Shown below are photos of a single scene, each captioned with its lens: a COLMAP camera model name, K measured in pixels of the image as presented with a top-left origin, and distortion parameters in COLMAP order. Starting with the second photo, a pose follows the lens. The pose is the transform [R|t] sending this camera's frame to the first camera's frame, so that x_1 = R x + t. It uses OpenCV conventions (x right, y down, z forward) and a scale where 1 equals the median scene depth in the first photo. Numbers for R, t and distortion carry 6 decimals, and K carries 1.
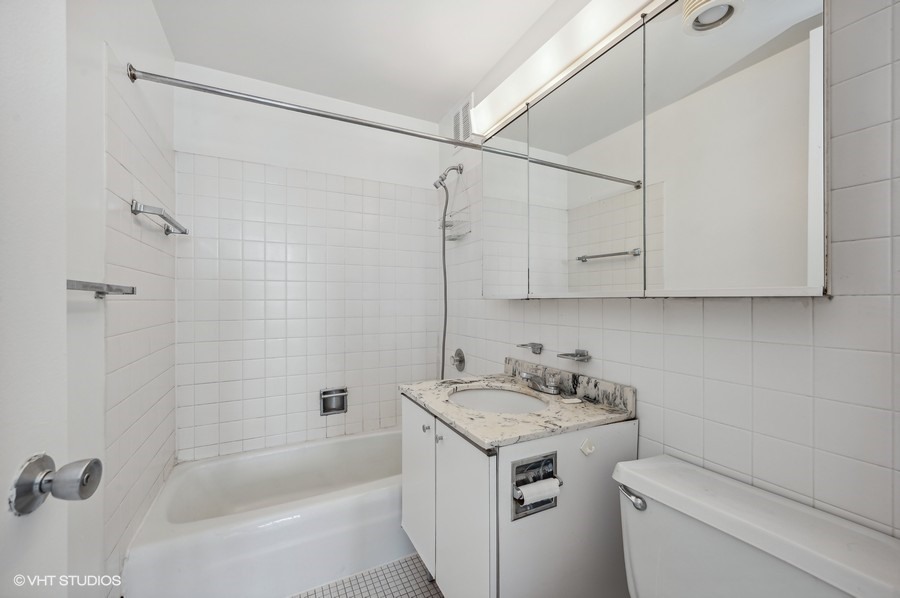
lens RADIAL K [[364.0, 0, 450.0], [0, 364.0, 299.0], [0, 0, 1]] dist [-0.001575, 0.000180]
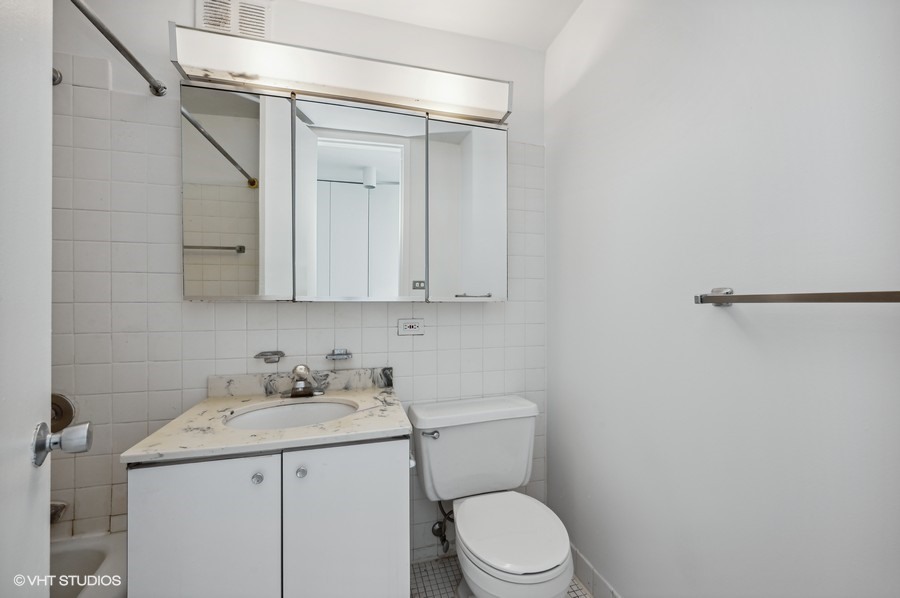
lens RADIAL K [[364.0, 0, 450.0], [0, 364.0, 299.0], [0, 0, 1]] dist [-0.001575, 0.000180]
pose [[0.193503, 0.014230, 0.980996, -0.659846], [-0.002070, 0.999899, -0.014096, 0.002874], [-0.981097, 0.000697, 0.193513, 0.431946]]
